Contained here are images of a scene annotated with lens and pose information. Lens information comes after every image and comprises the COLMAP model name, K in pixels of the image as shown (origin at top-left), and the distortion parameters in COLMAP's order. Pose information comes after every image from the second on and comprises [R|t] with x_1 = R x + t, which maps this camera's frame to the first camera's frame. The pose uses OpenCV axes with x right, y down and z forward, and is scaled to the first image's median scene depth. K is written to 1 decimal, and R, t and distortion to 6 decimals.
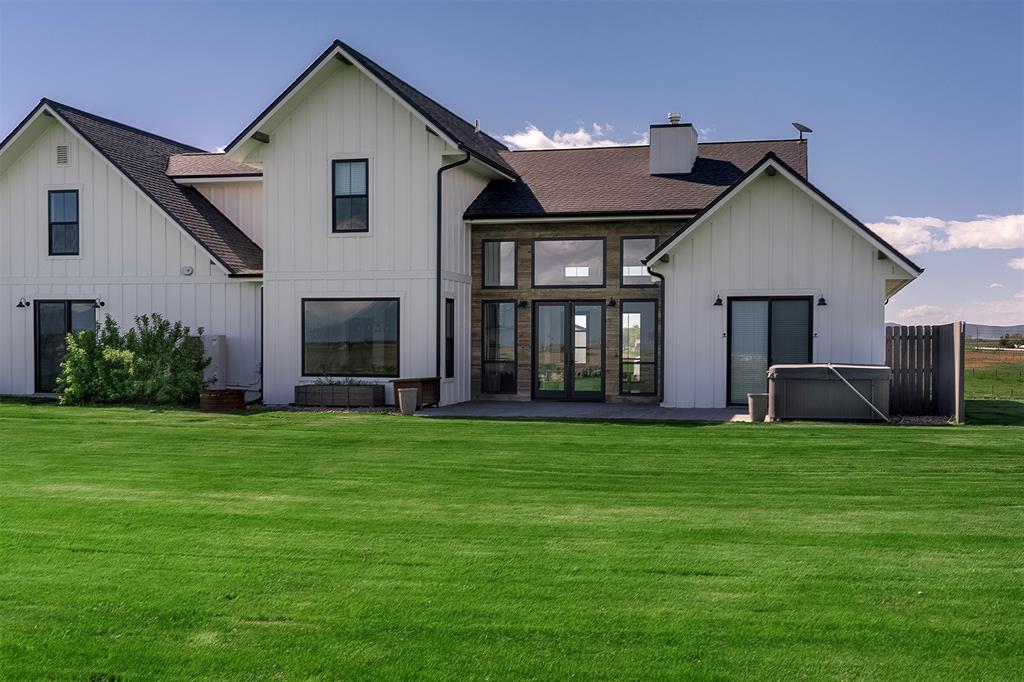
lens RADIAL K [[974.4, 0, 512.4], [0, 974.4, 341.8], [0, 0, 1]] dist [0.009486, 0.000000]
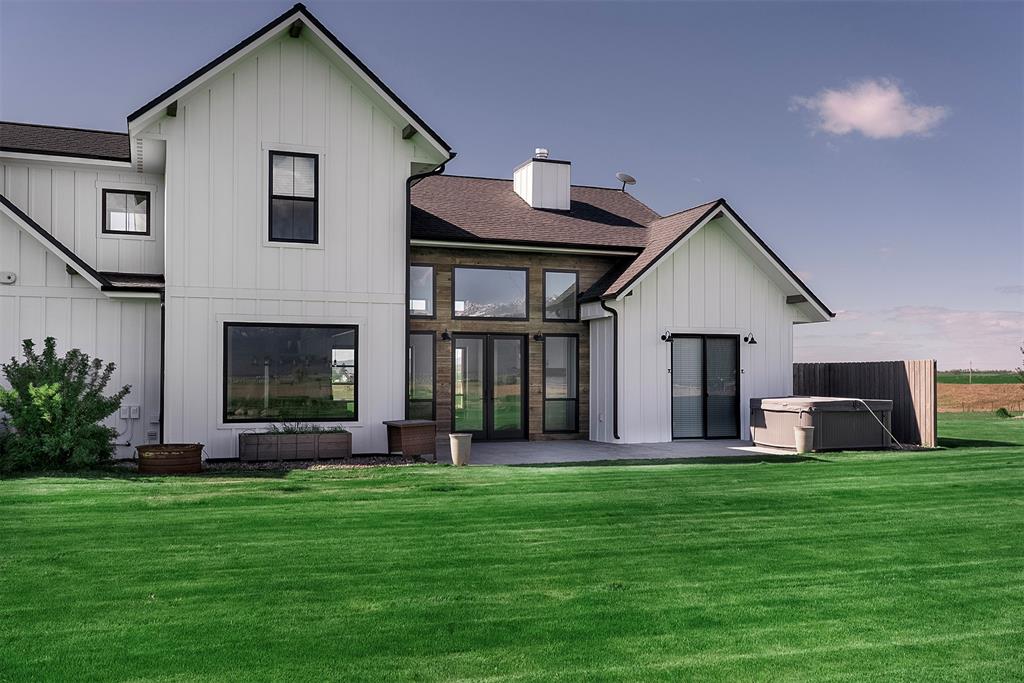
lens RADIAL K [[919.0, 0, 508.8], [0, 919.0, 341.0], [0, 0, 1]] dist [0.017590, 0.003708]
pose [[0.839416, 0.020337, 0.543109, -0.416794], [0.002241, 0.999162, -0.040879, 0.000834], [-0.543485, 0.035531, 0.838666, 0.258920]]
